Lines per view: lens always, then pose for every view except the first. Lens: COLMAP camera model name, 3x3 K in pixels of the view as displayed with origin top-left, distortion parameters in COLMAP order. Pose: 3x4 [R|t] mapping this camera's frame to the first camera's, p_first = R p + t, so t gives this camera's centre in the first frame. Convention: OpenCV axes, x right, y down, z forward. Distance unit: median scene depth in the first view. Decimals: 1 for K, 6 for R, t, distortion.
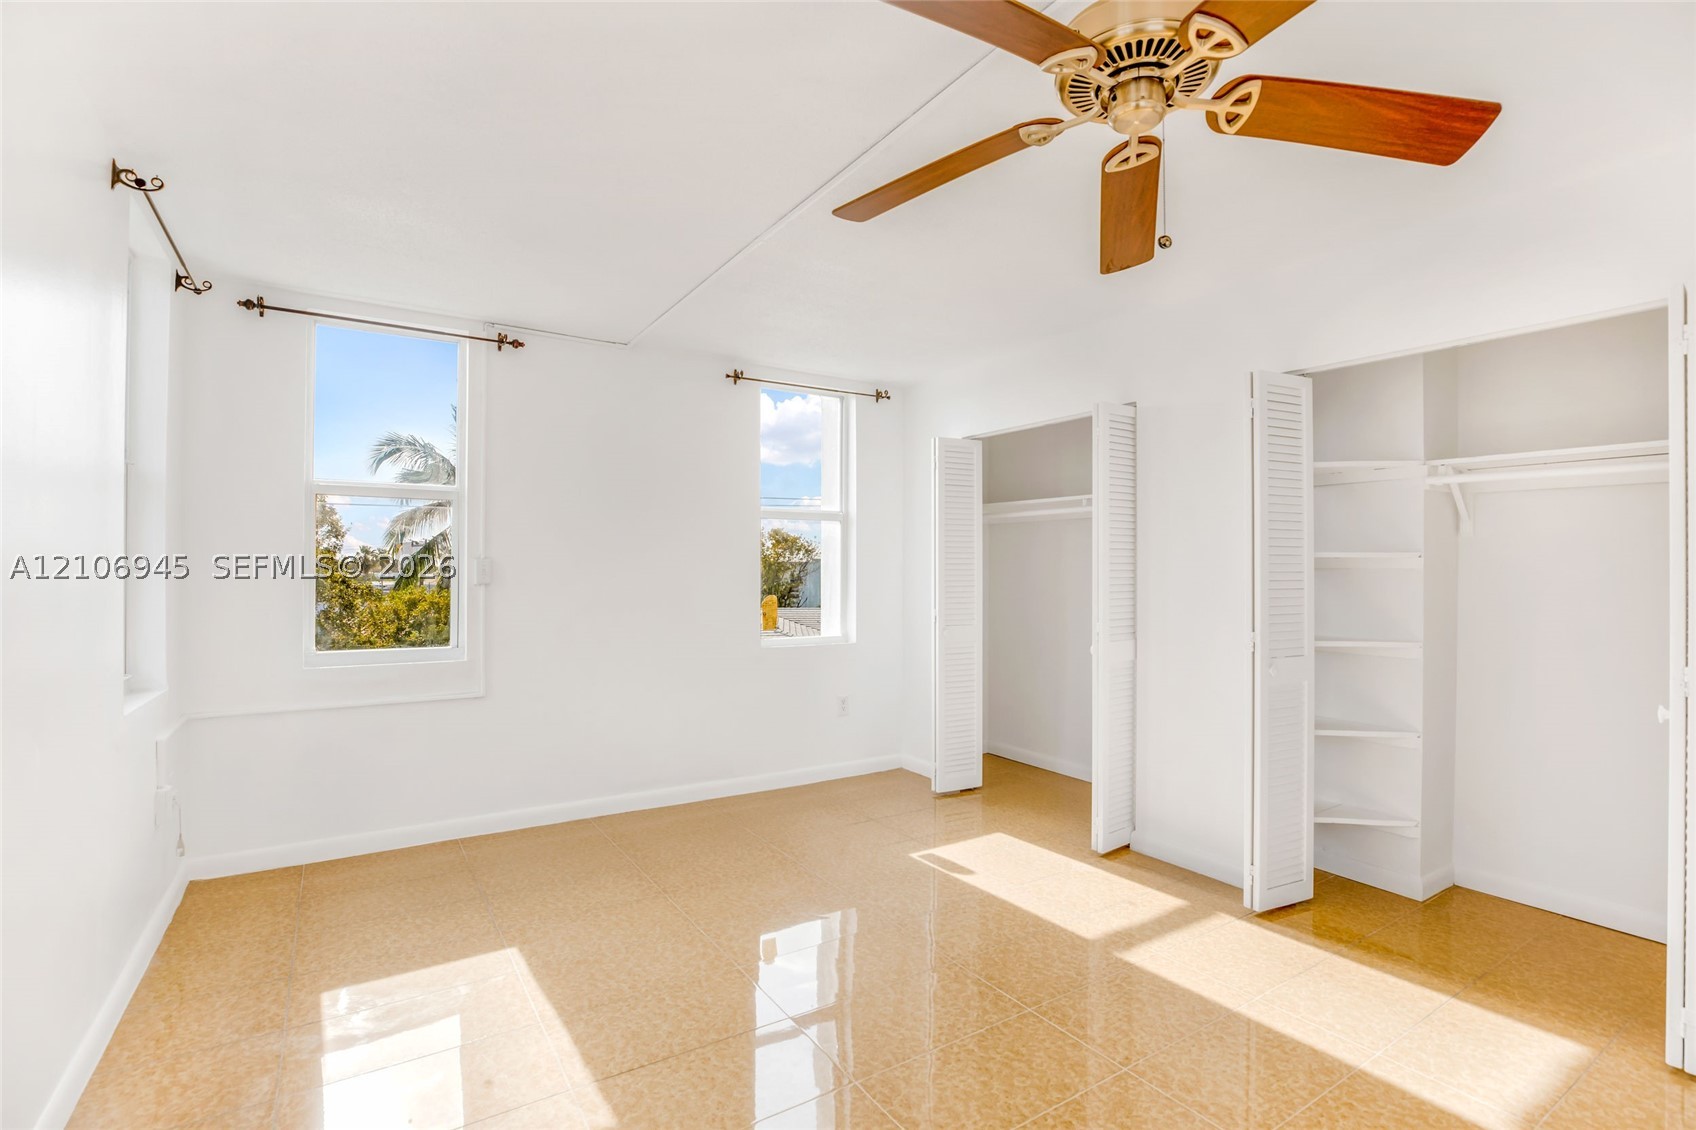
lens RADIAL K [[785.5, 0, 895.3], [0, 785.5, 563.7], [0, 0, 1]] dist [-0.030211, 0.000148]
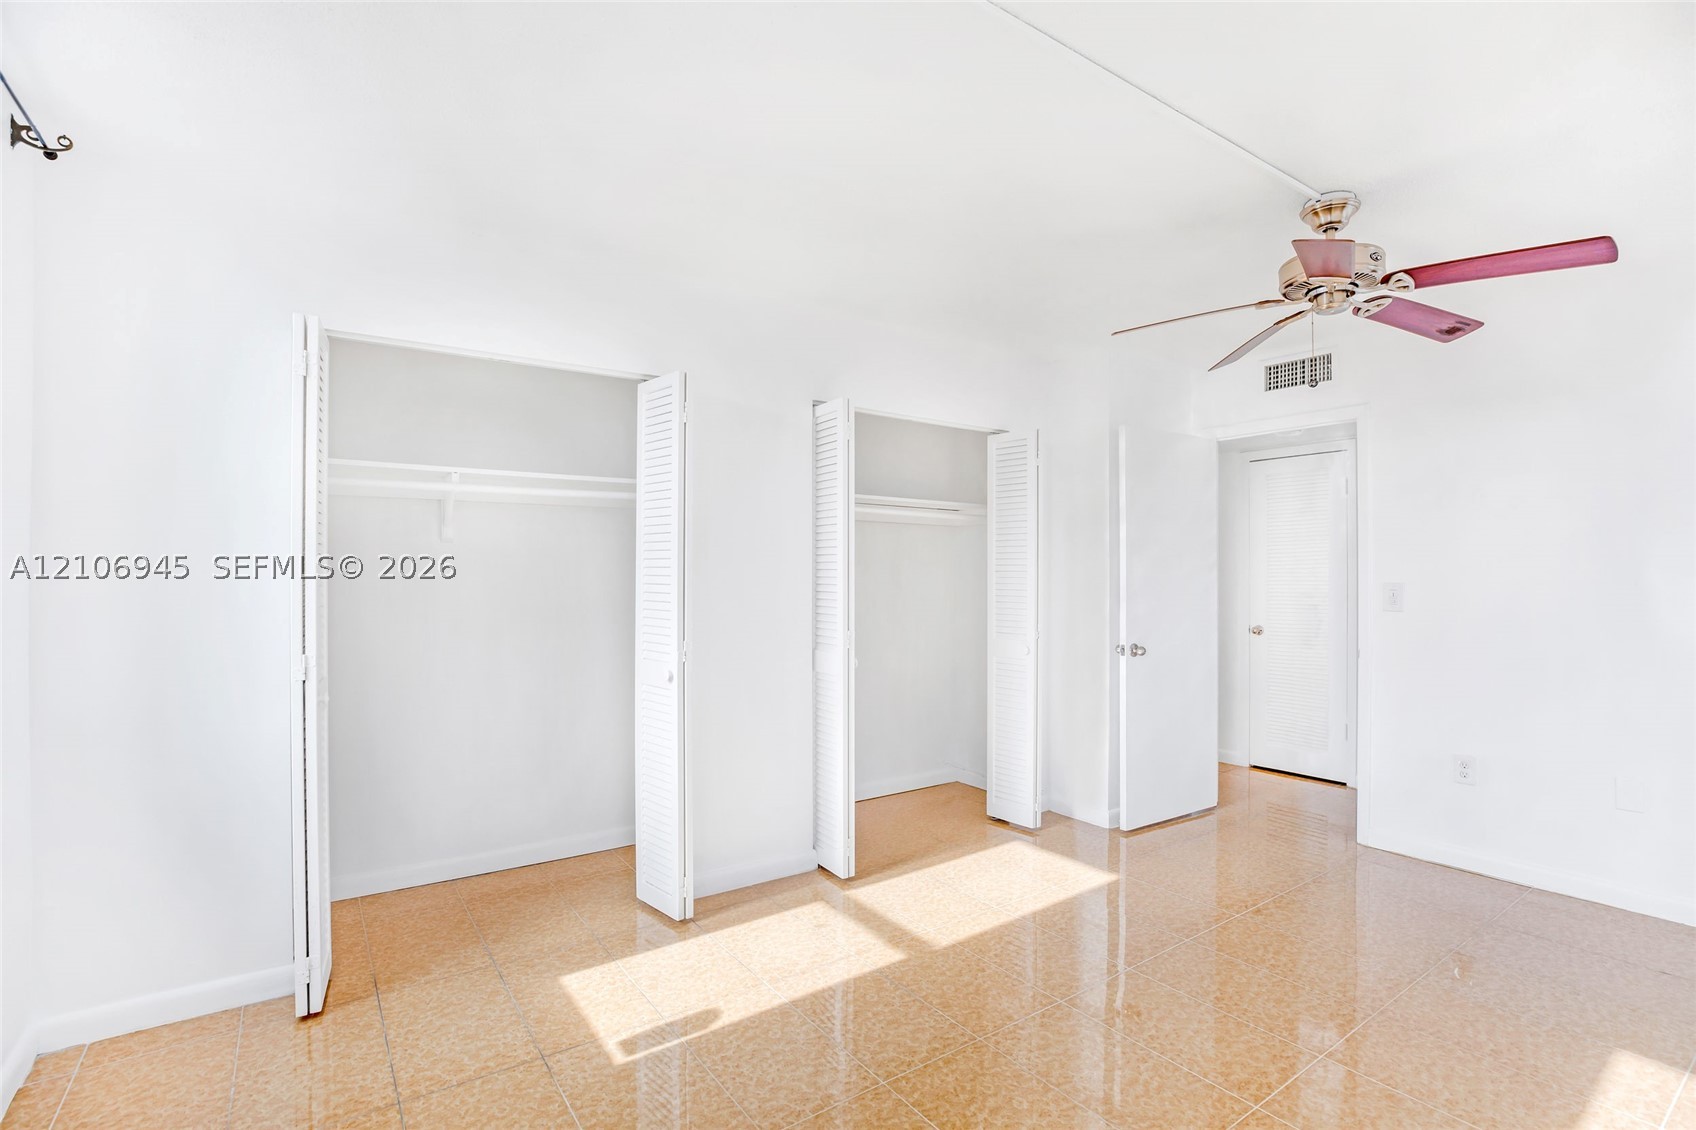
lens RADIAL K [[781.6, 0, 850.2], [0, 781.6, 579.8], [0, 0, 1]] dist [-0.040731, 0.012991]
pose [[0.017675, -0.012254, 0.999769, -0.602142], [-0.006960, 0.999899, 0.012379, 0.000970], [-0.999820, -0.007178, 0.017588, 0.895510]]
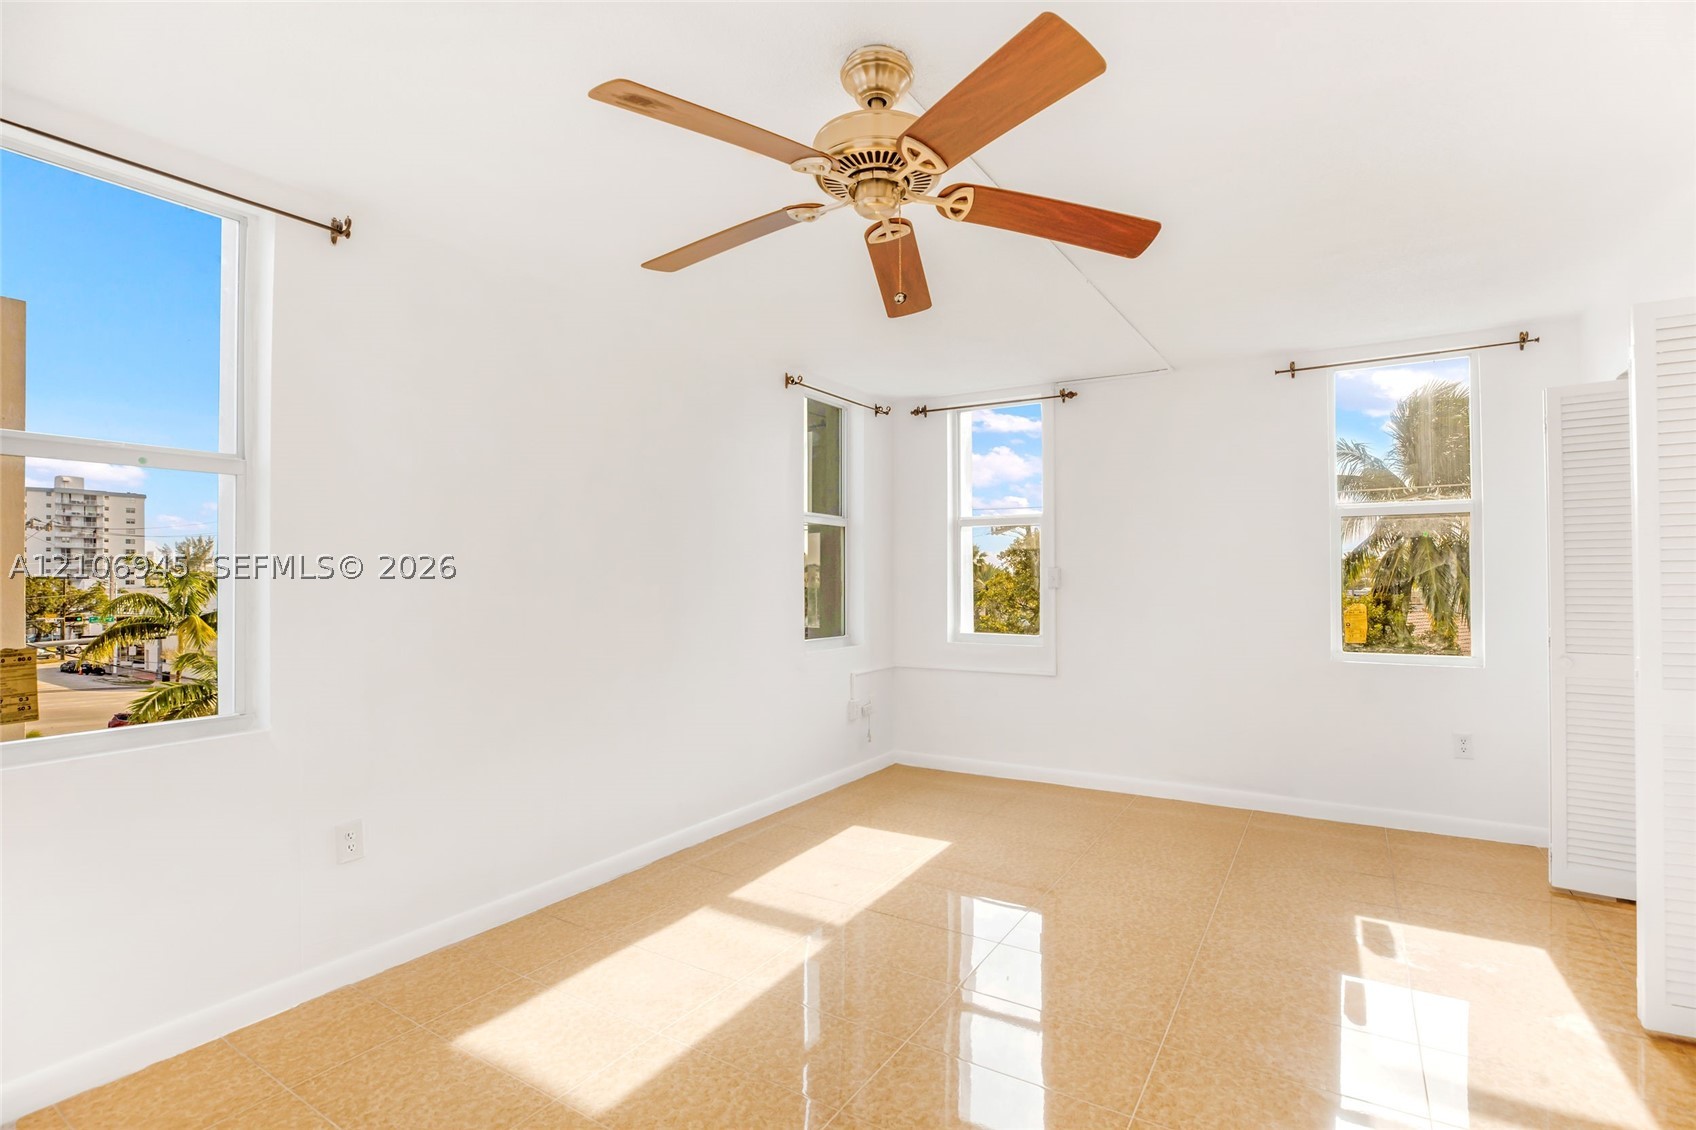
lens RADIAL K [[777.6, 0, 848.0], [0, 777.6, 565.0], [0, 0, 1]] dist [-0.027744, 0.001244]
pose [[0.421832, -0.019202, -0.906471, 0.586114], [0.013087, 0.999801, -0.015089, 0.004248], [0.906580, -0.005498, 0.421999, 0.185659]]
